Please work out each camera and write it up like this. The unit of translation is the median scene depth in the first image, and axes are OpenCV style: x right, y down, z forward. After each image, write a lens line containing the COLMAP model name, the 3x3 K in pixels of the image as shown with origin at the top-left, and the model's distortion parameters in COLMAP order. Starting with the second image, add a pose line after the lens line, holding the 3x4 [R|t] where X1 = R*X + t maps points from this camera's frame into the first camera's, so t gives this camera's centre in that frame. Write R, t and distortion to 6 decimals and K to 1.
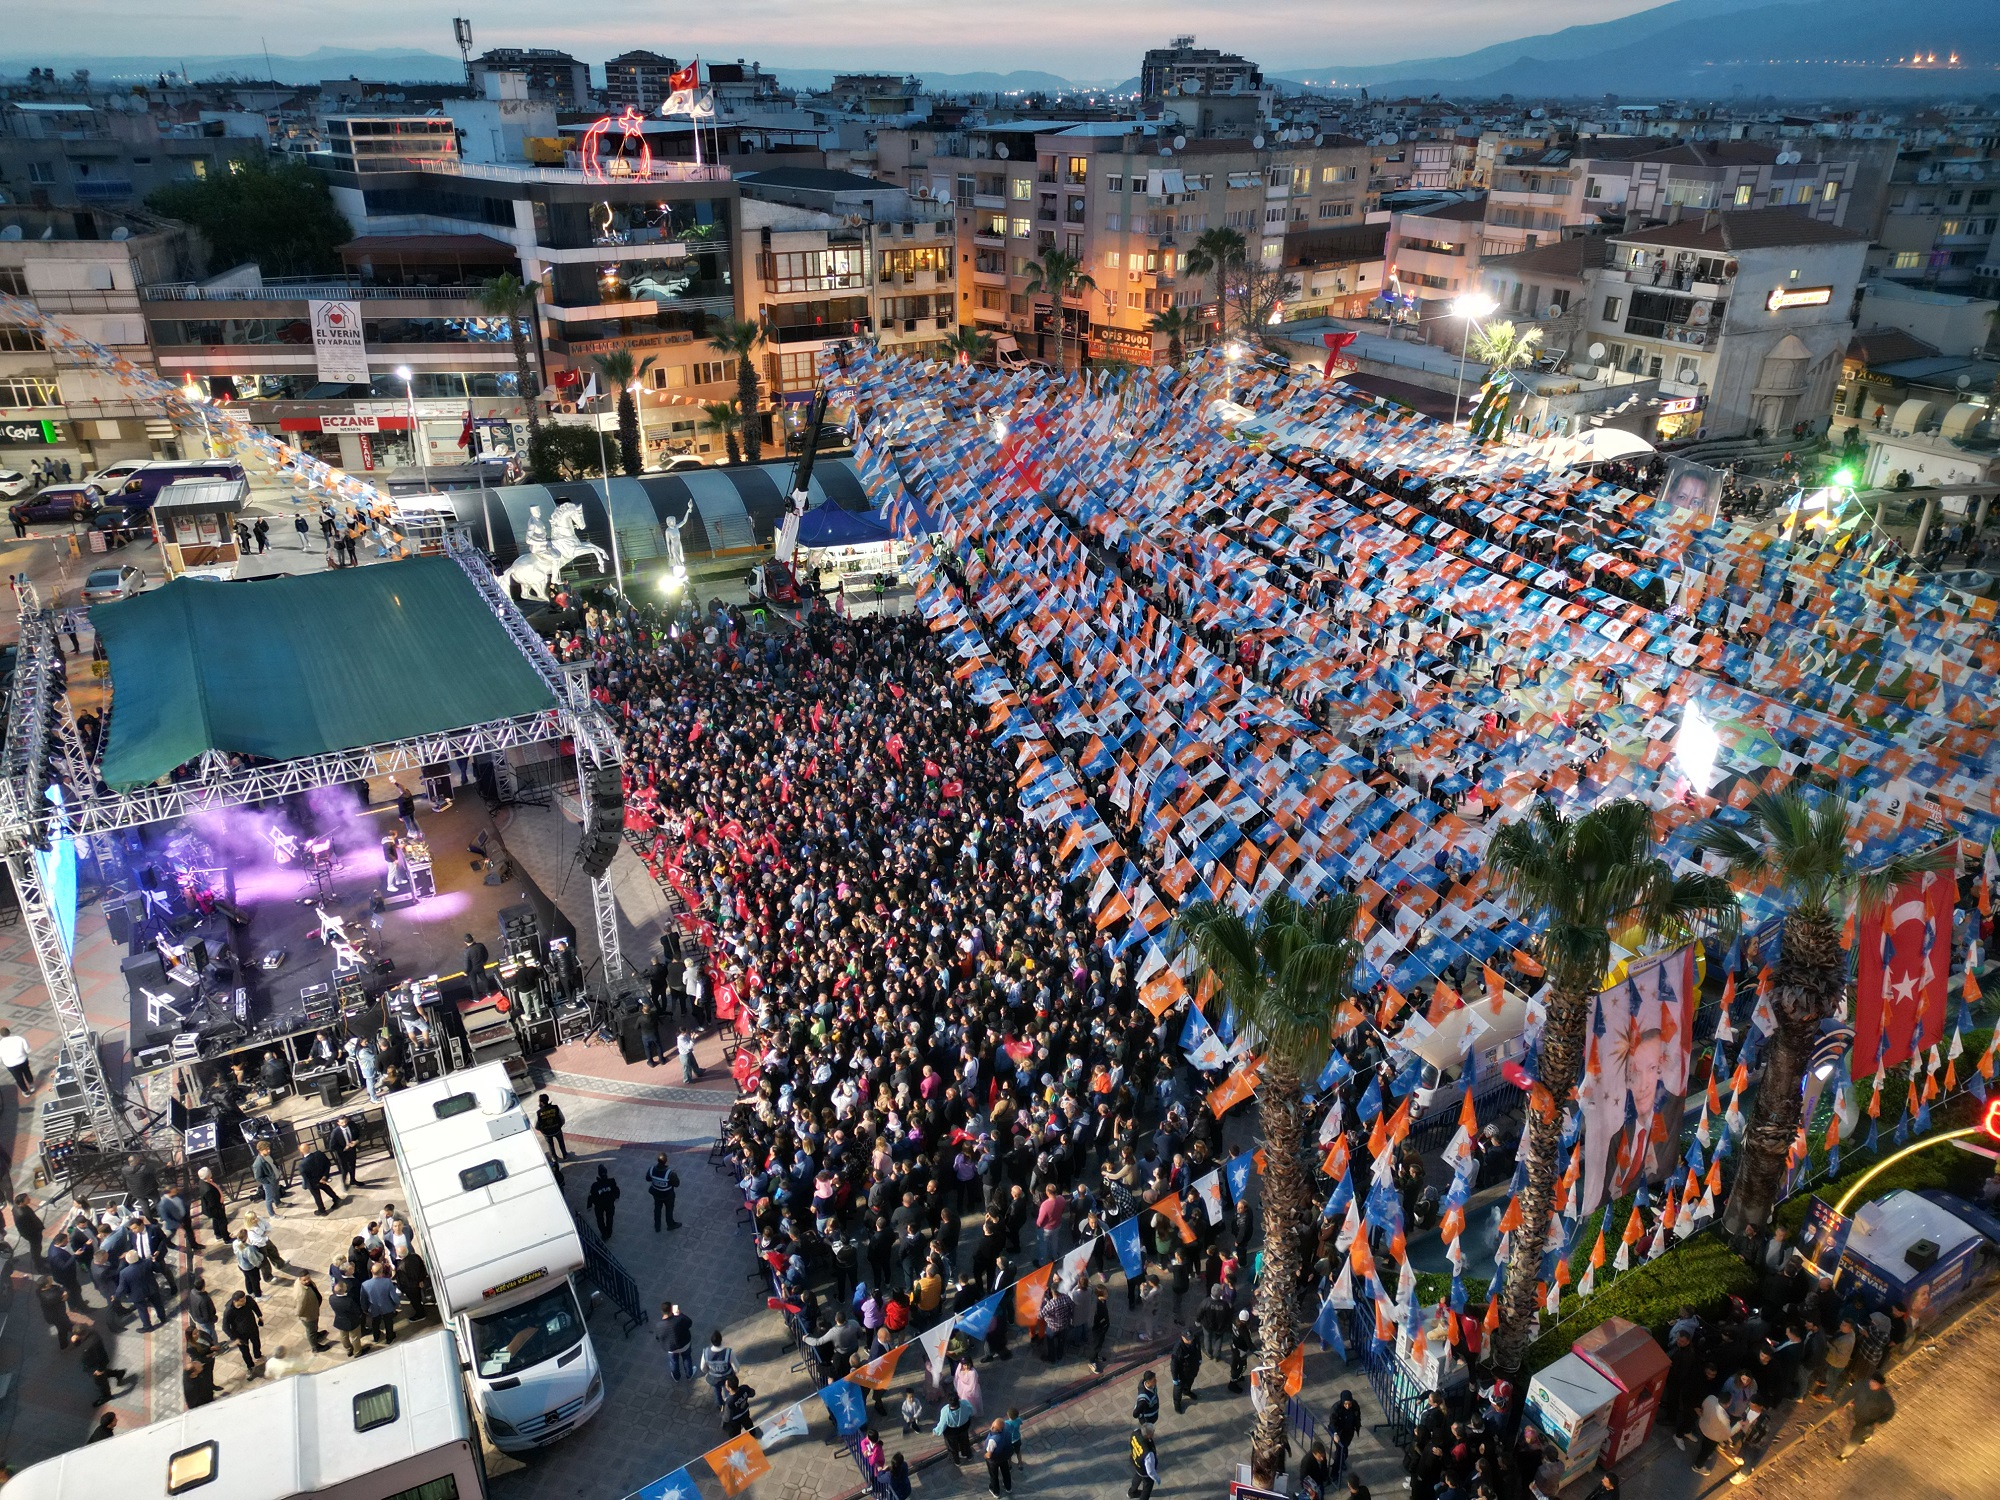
lens RADIAL K [[1385.3, 0, 1000.0], [0, 1385.3, 750.0], [0, 0, 1]] dist [0.071479, -0.065919]
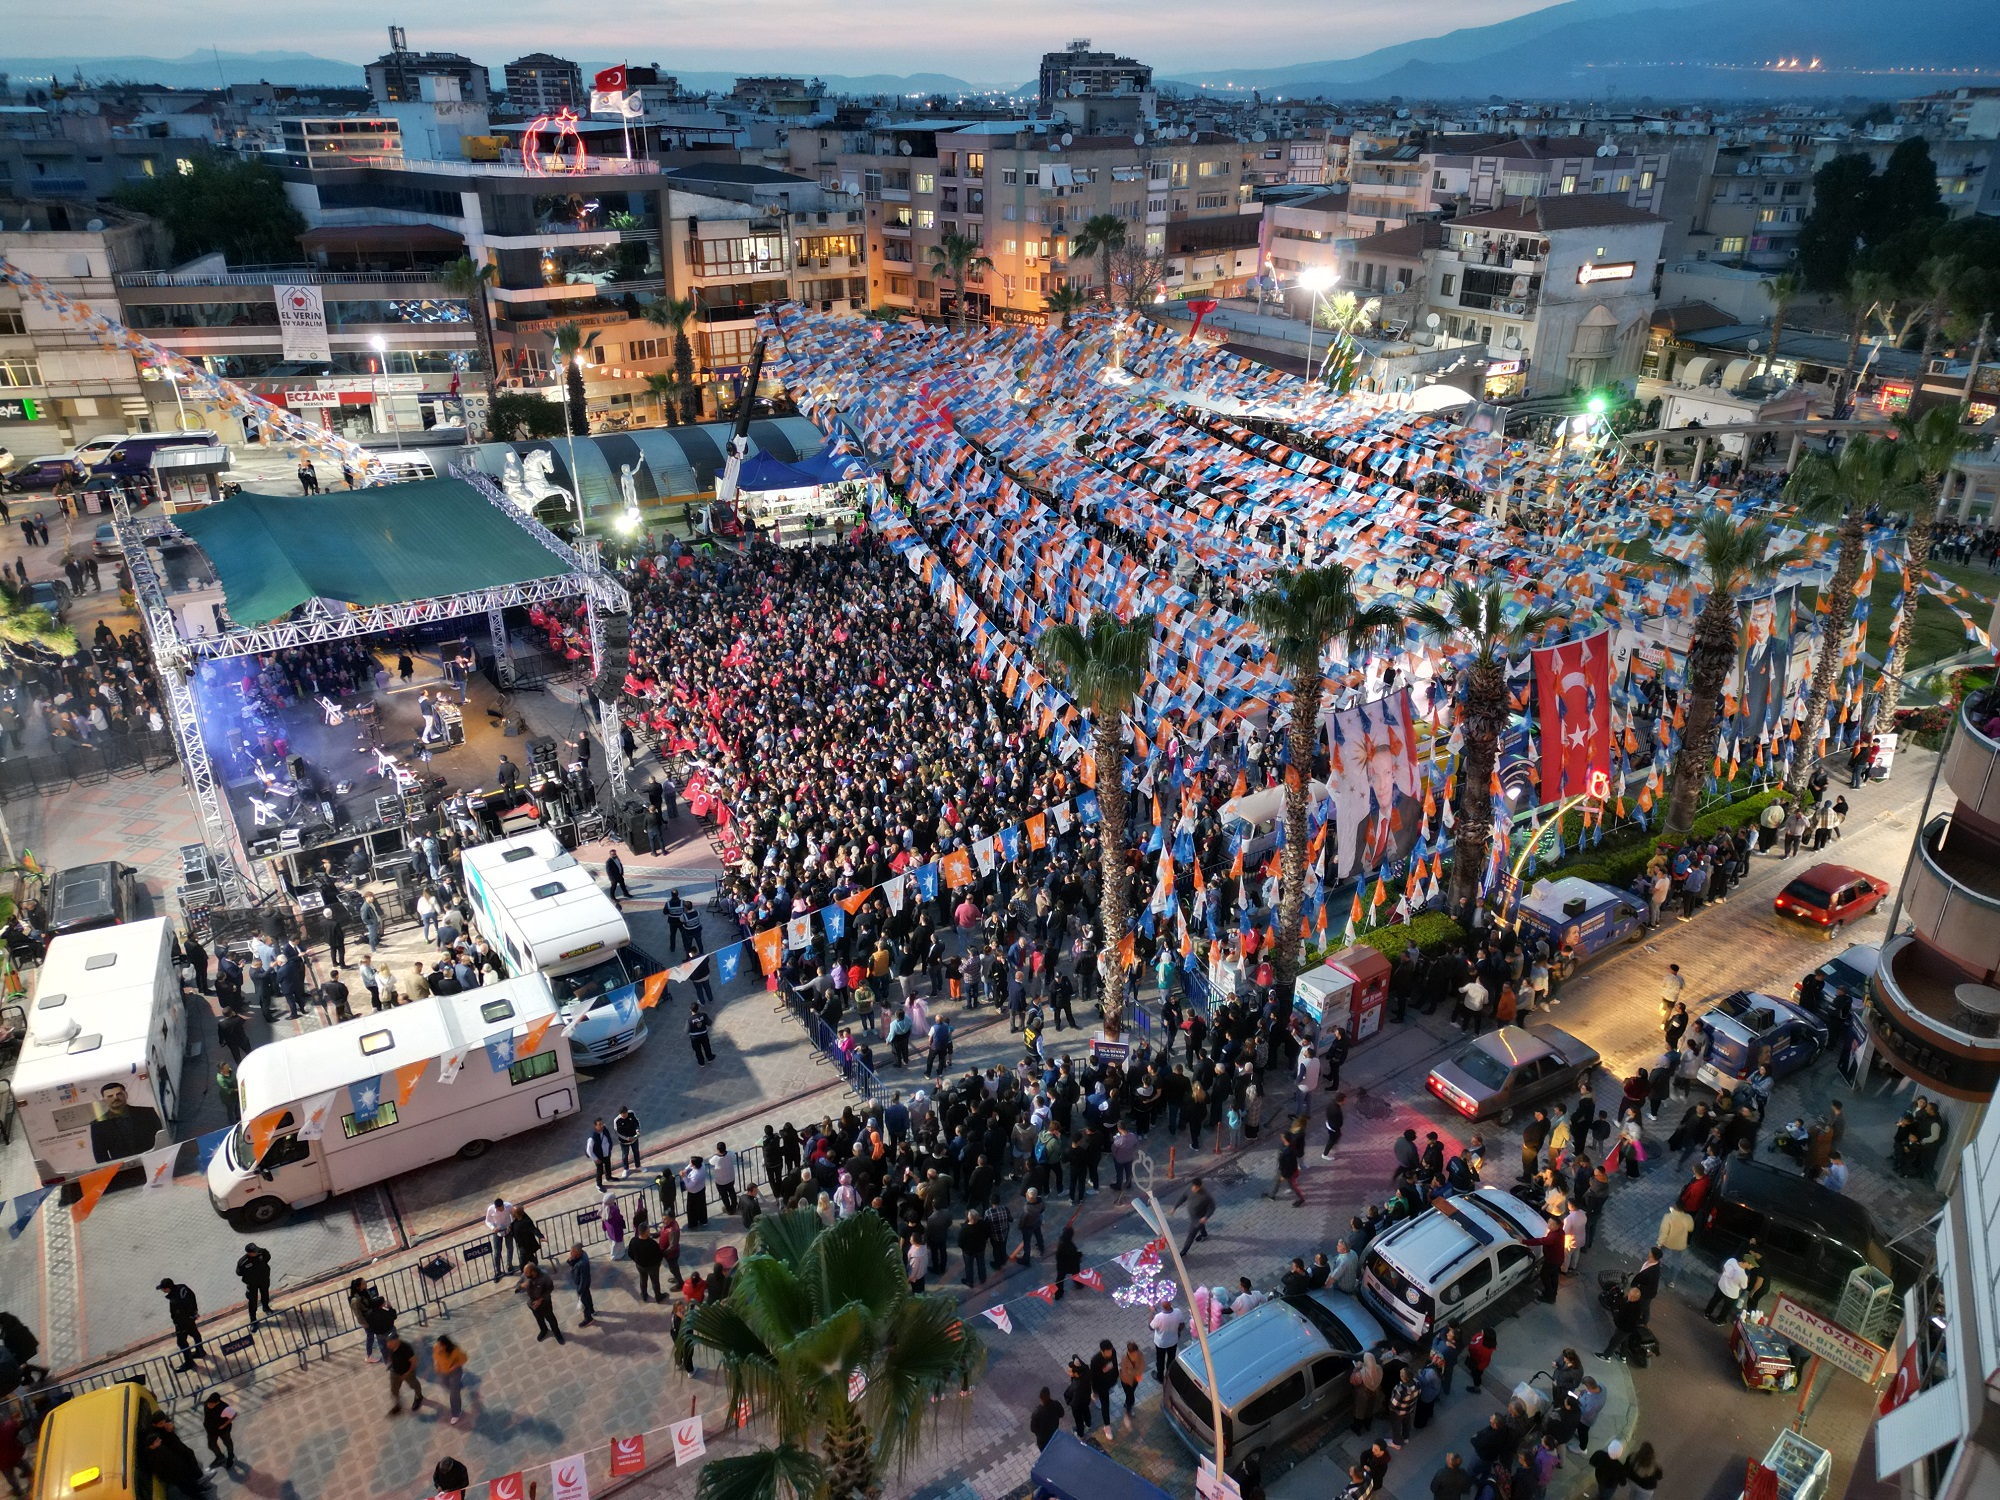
lens RADIAL K [[1385.3, 0, 1000.0], [0, 1385.3, 750.0], [0, 0, 1]] dist [0.071479, -0.065919]
pose [[0.997952, -0.029451, 0.056777, -0.001128], [0.029533, 0.999564, -0.000602, 0.055199], [-0.056734, 0.002278, 0.998387, -0.115936]]
